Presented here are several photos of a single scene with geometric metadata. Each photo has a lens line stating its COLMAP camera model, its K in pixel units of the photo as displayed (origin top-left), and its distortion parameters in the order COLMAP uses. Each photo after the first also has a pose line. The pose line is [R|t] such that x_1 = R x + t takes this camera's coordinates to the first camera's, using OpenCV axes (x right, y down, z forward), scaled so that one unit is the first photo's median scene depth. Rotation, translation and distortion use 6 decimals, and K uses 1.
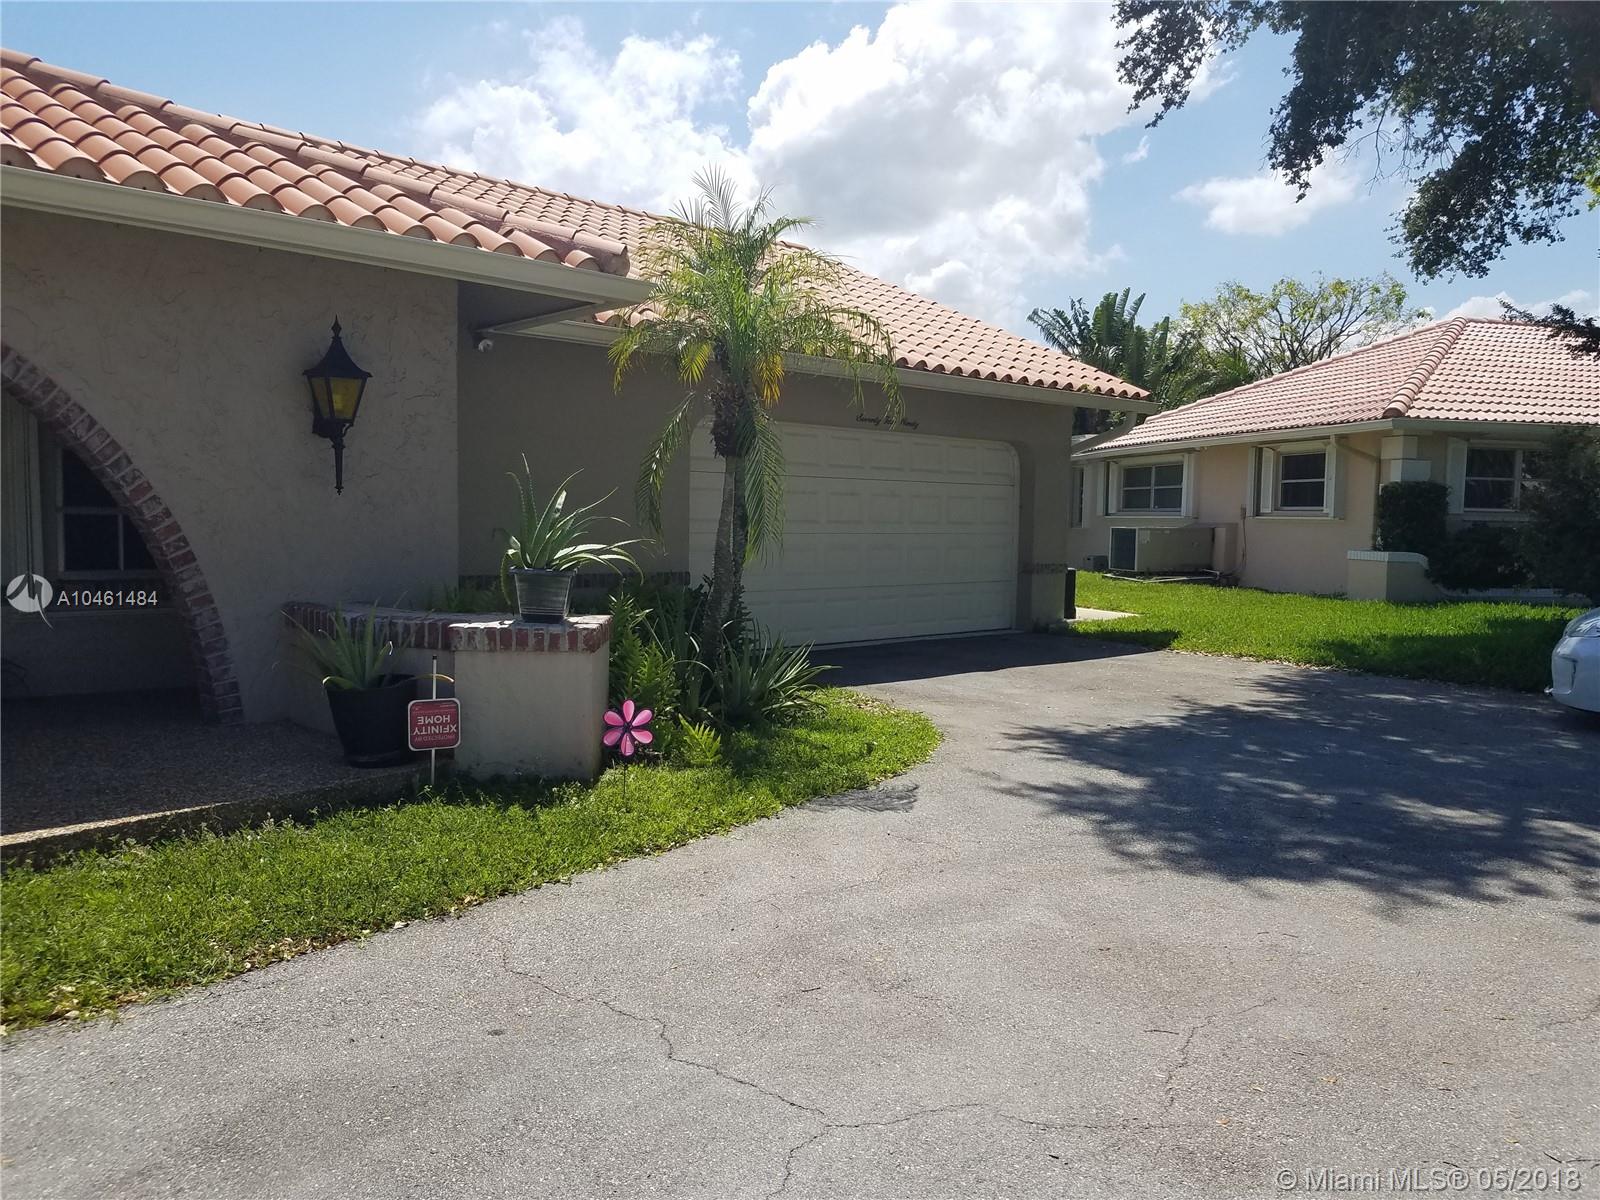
lens RADIAL K [[1213.7, 0, 800.0], [0, 1213.7, 600.0], [0, 0, 1]] dist [0.010473, -0.041024]
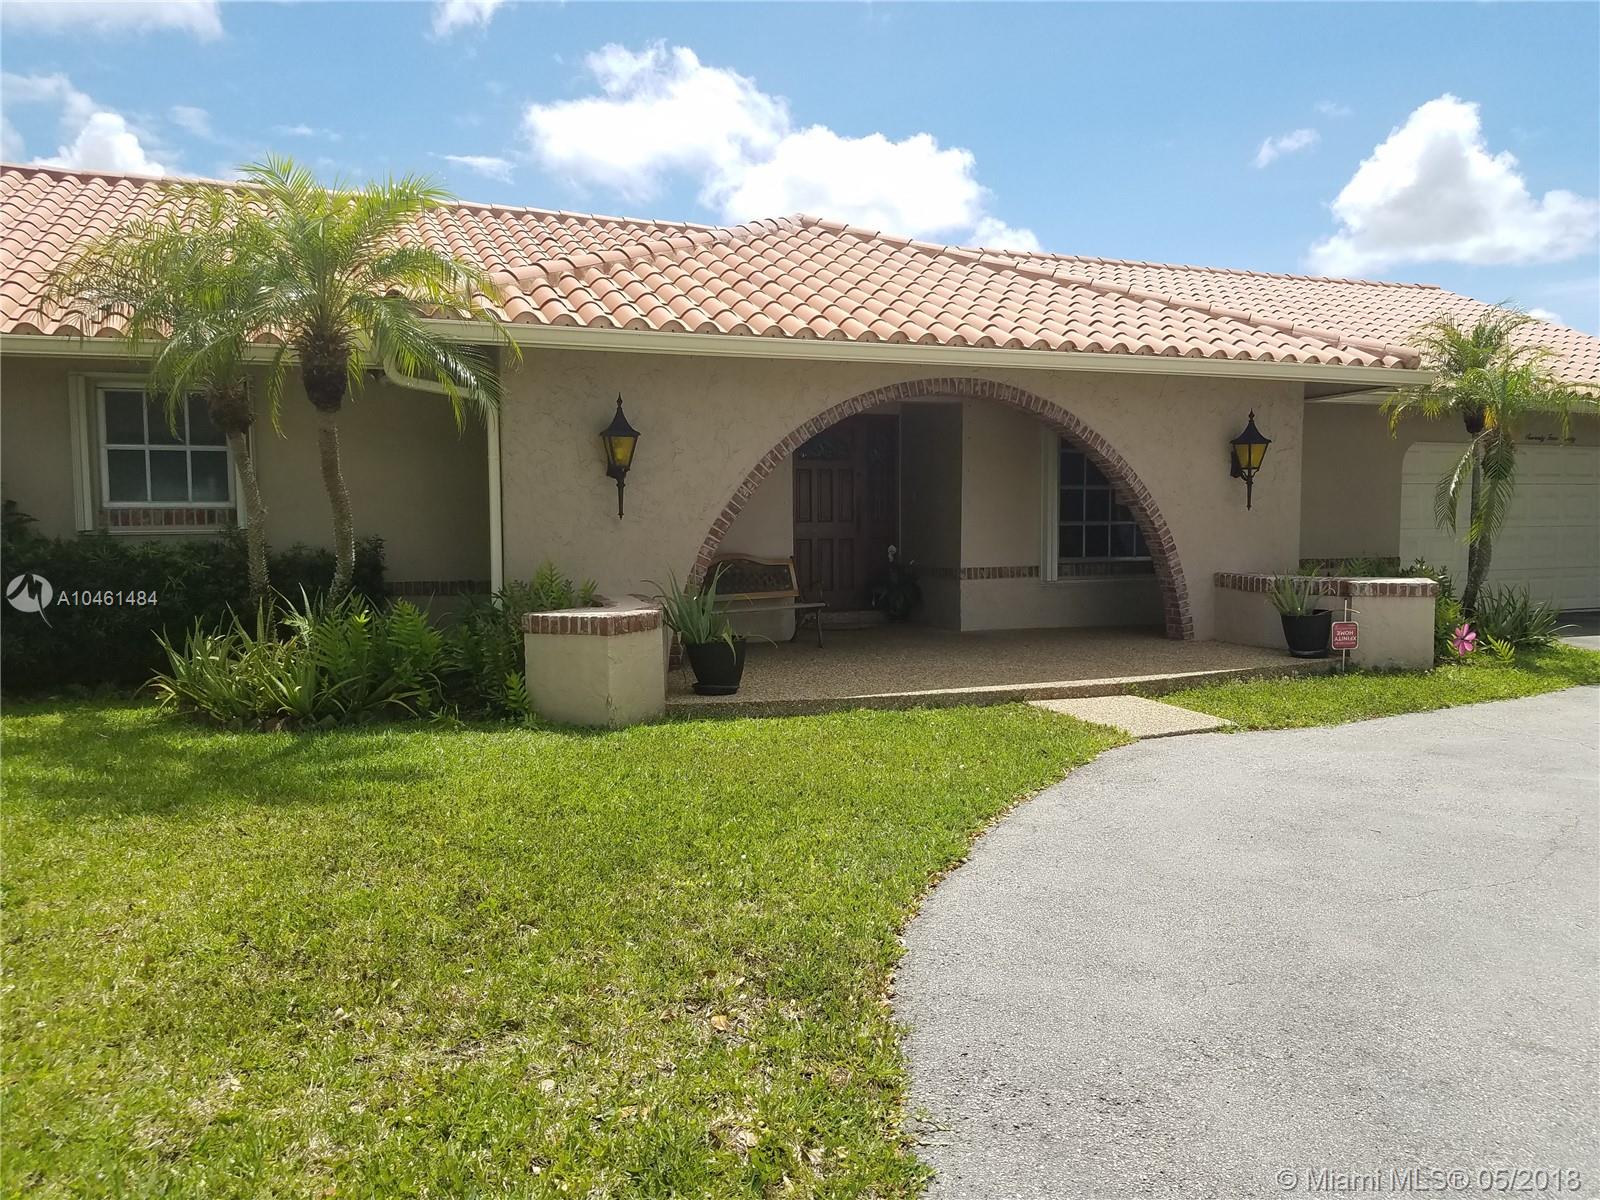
lens RADIAL K [[1210.9, 0, 800.0], [0, 1210.9, 600.0], [0, 0, 1]] dist [0.080168, -0.167995]
pose [[0.924764, 0.000634, -0.380541, -0.324949], [-0.000984, 0.999999, -0.000726, 0.045854], [0.380540, 0.001046, 0.924764, -0.911522]]
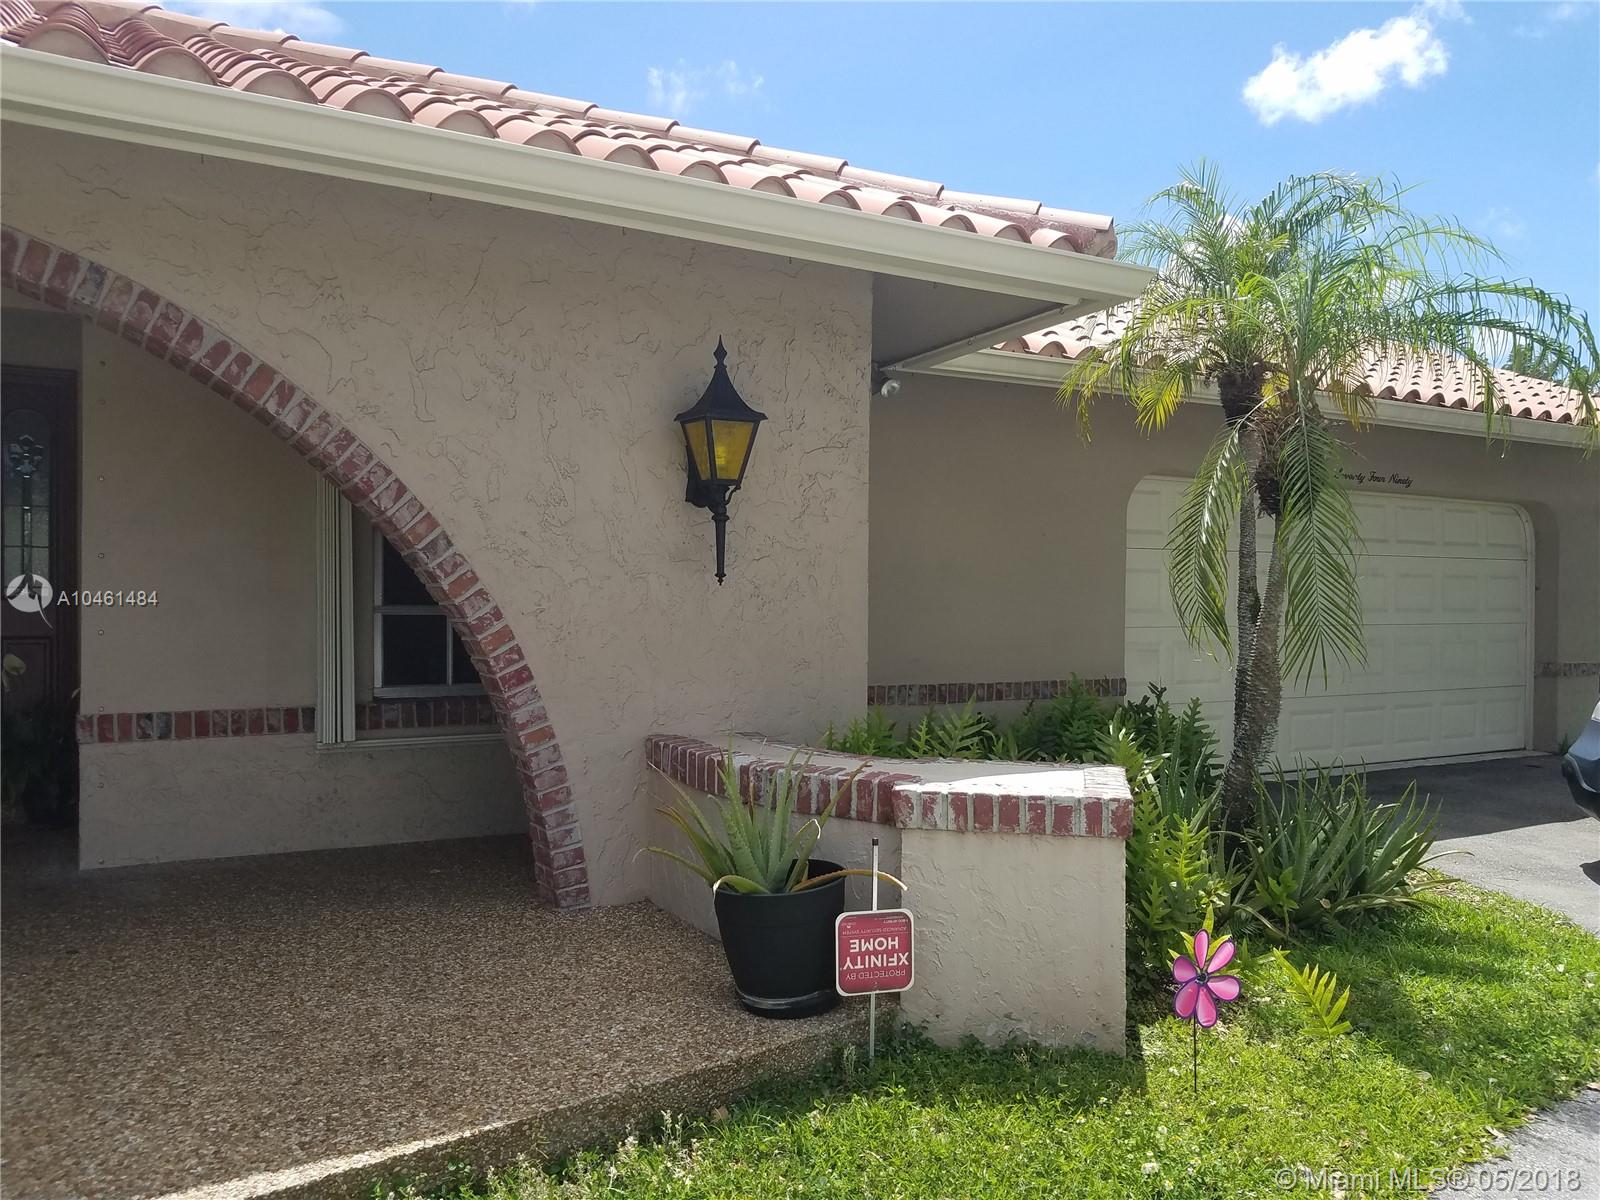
lens RADIAL K [[1210.9, 0, 800.0], [0, 1210.9, 600.0], [0, 0, 1]] dist [0.080168, -0.167995]
pose [[0.966696, -0.012564, -0.255619, -0.160453], [-0.005807, 0.997460, -0.070987, -0.029159], [0.255862, 0.070108, 0.964168, 0.343621]]
